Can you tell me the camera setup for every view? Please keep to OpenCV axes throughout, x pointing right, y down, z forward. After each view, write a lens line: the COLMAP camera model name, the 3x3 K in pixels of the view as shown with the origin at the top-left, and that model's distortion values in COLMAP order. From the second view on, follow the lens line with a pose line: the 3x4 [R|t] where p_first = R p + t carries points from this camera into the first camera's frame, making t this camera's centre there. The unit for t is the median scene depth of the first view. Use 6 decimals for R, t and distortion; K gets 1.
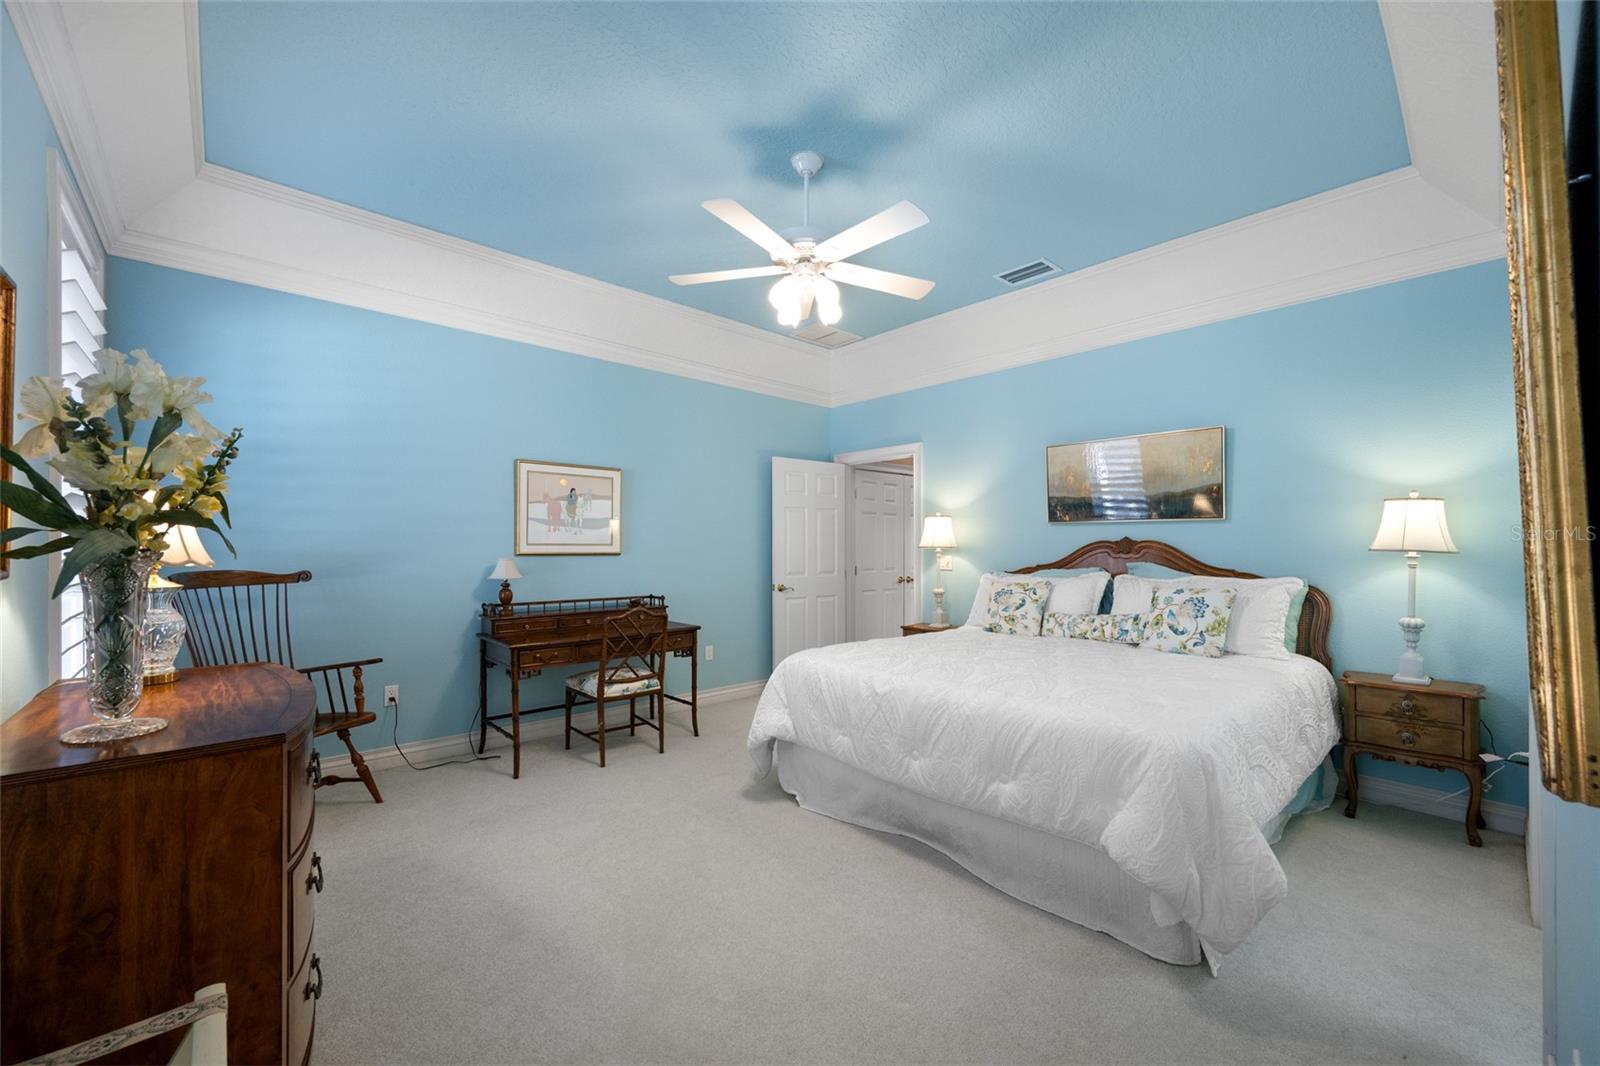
lens RADIAL K [[635.0, 0, 792.5], [0, 635.0, 546.5], [0, 0, 1]] dist [-0.000424, -0.000138]
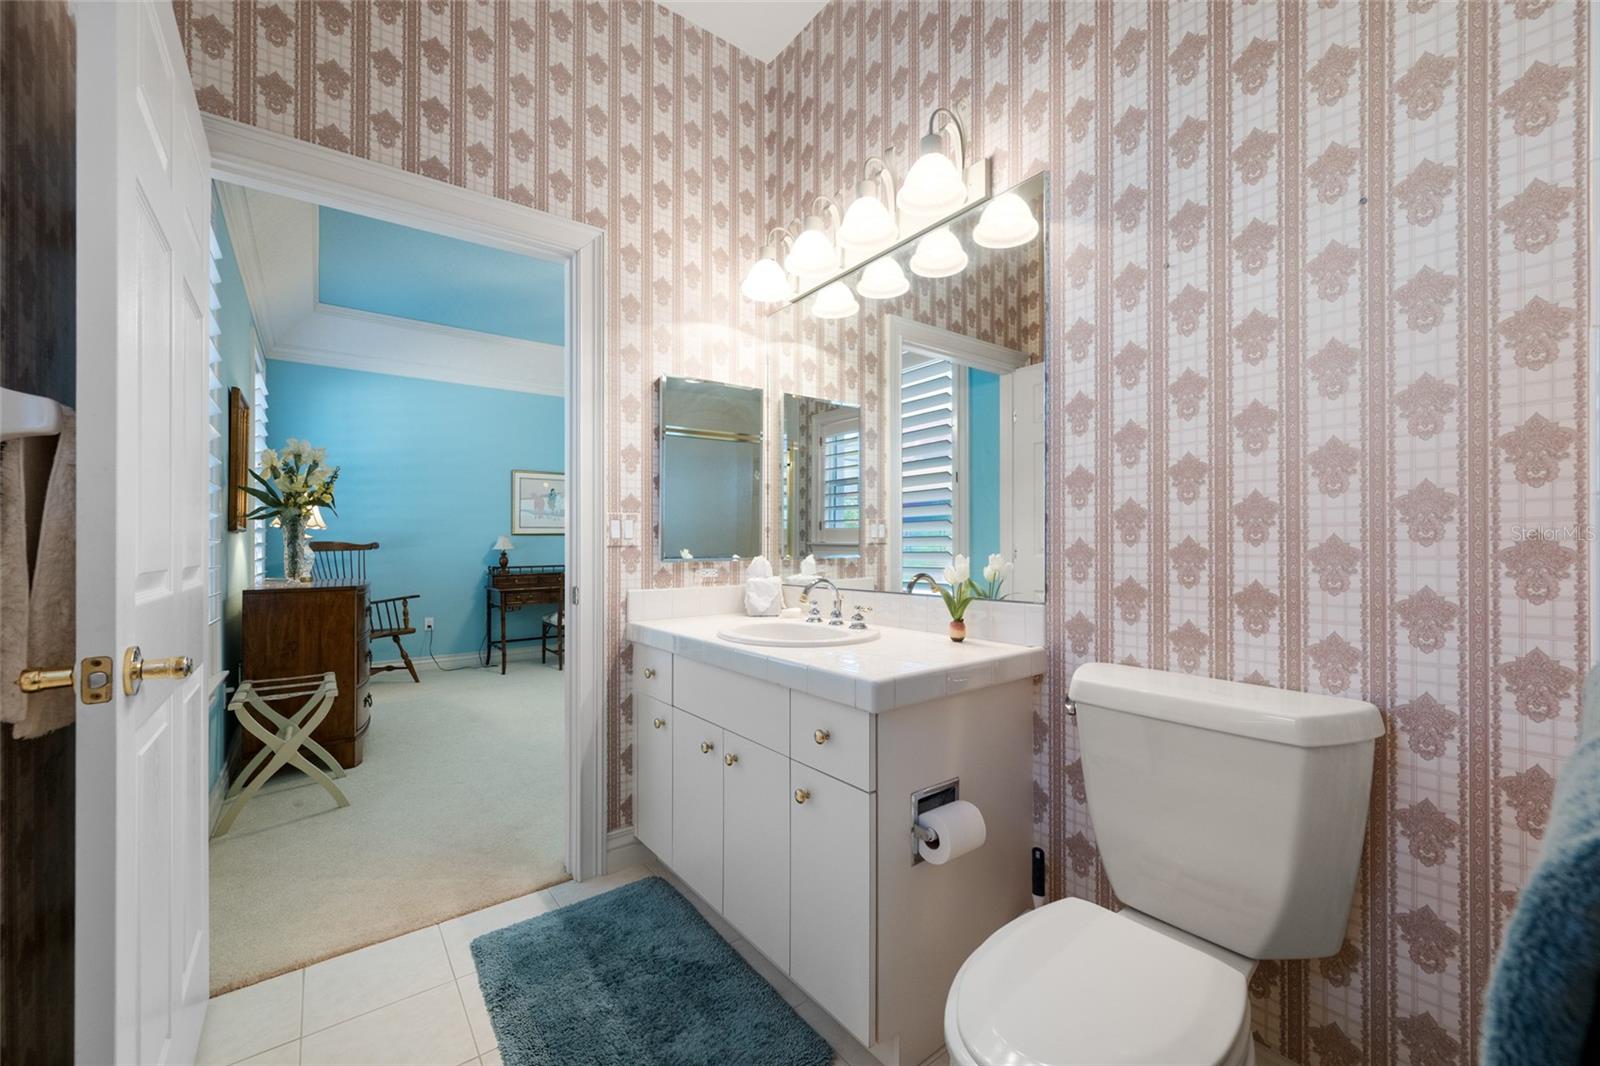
lens RADIAL K [[635.0, 0, 806.1], [0, 635.0, 533.5], [0, 0, 1]] dist [-0.000424, -0.000138]
pose [[0.996865, -0.014087, -0.077853, 0.479095], [0.012779, 0.999769, -0.017275, 0.059807], [0.078079, 0.016226, 0.996815, -0.558126]]
